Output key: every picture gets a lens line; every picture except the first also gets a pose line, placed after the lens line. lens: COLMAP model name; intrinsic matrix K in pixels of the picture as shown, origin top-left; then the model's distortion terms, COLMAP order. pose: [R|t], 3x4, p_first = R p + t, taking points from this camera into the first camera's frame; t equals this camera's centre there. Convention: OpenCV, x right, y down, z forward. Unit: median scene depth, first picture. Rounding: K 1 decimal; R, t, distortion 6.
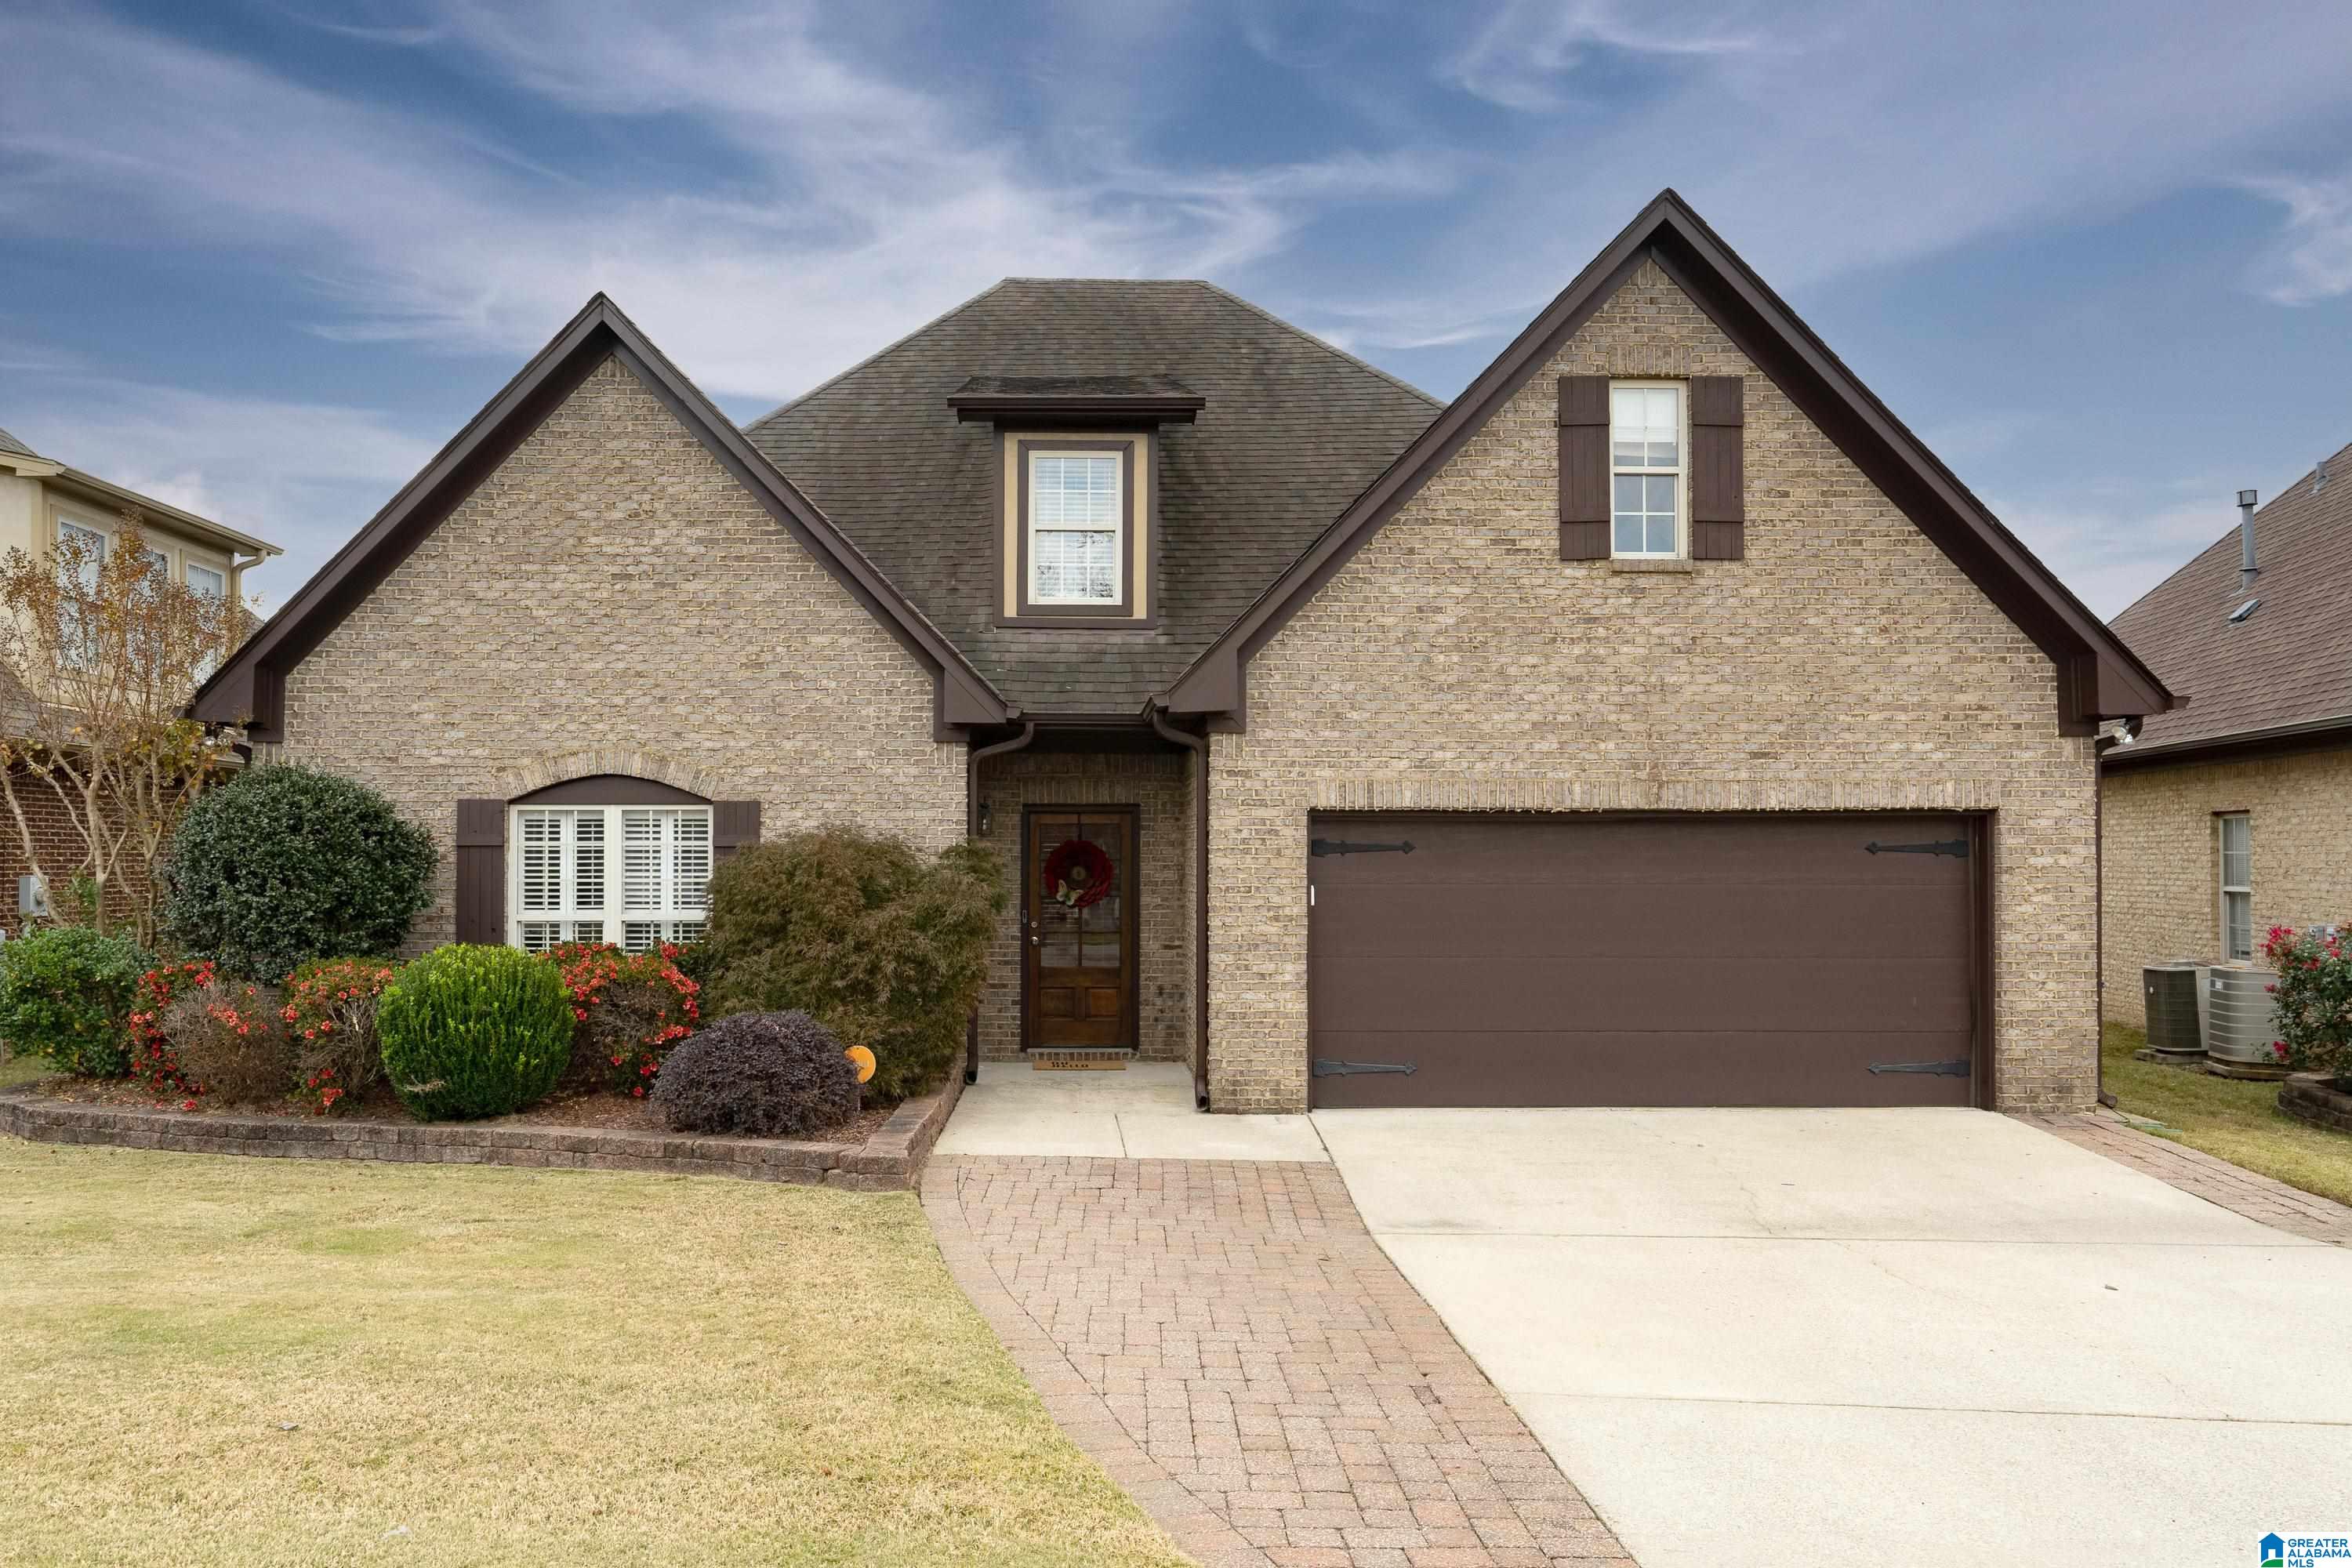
lens RADIAL K [[1615.5, 0, 1171.9], [0, 1615.5, 770.7], [0, 0, 1]] dist [-0.002780, -0.000397]
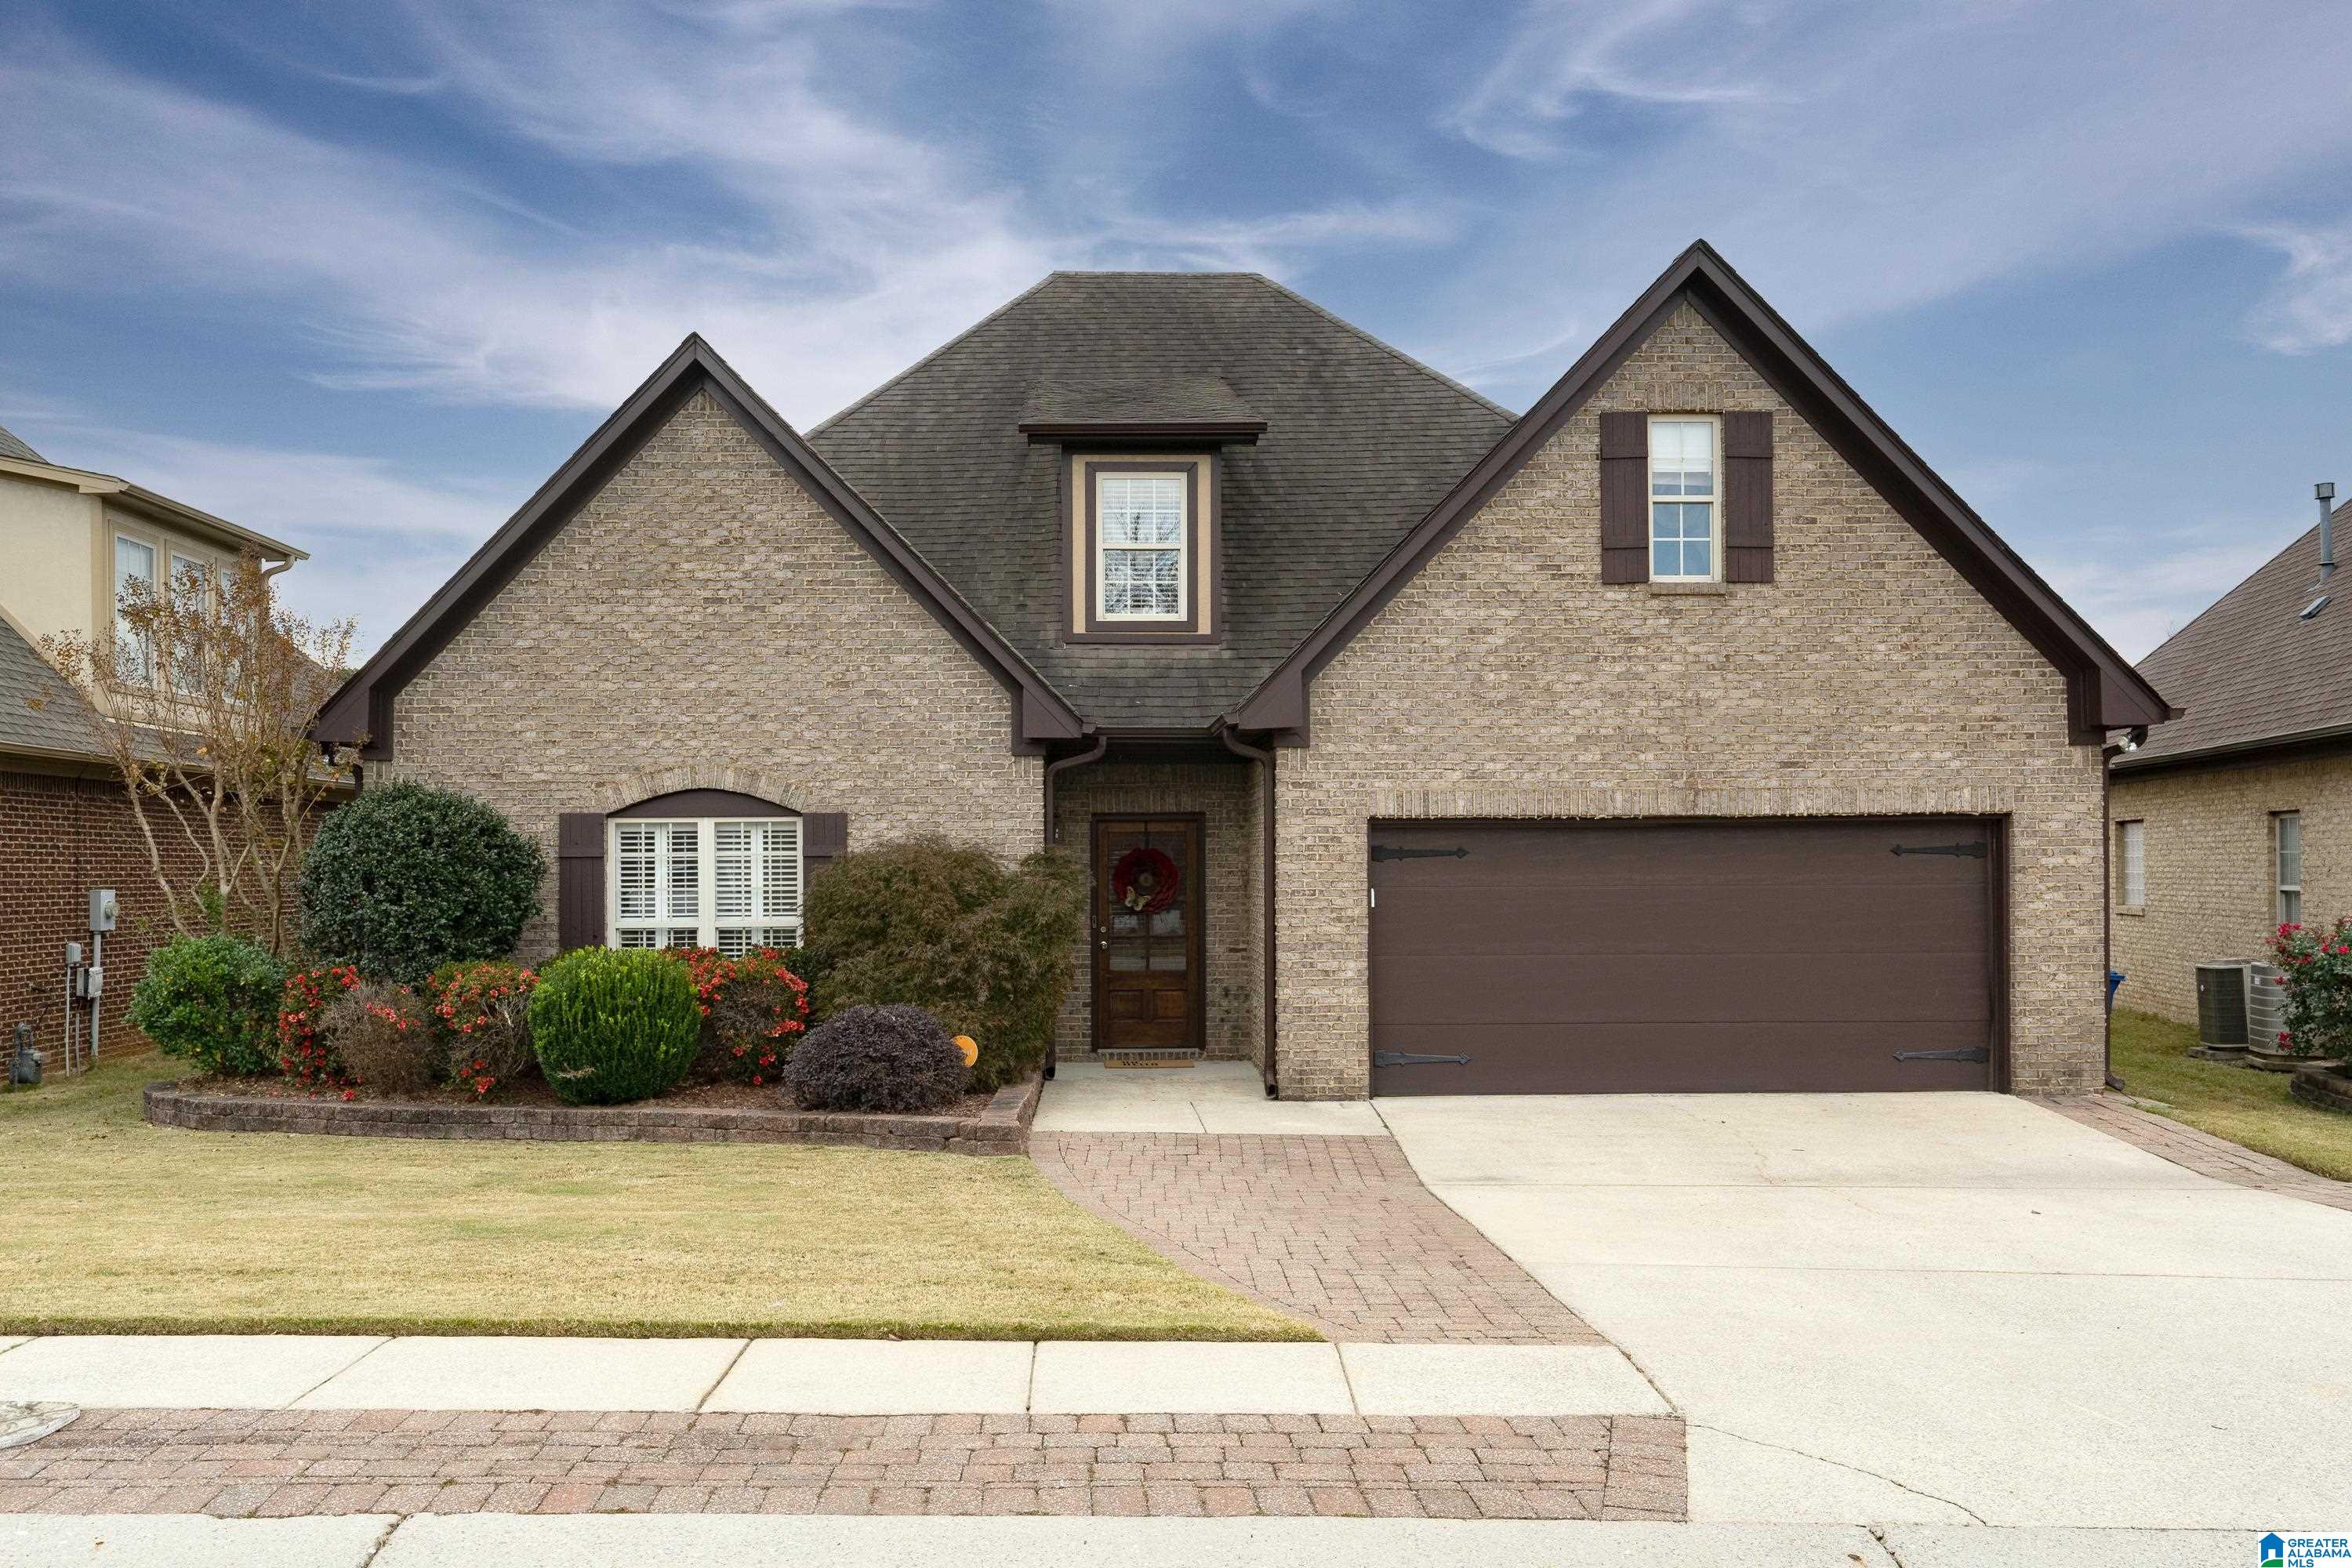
lens RADIAL K [[1894.9, 0, 1171.8], [0, 1894.9, 802.6], [0, 0, 1]] dist [0.001686, 0.000951]
pose [[0.999800, -0.007515, -0.018517, -0.022795], [0.007890, 0.999764, 0.020262, -0.012694], [0.018361, -0.020404, 0.999623, -0.261278]]
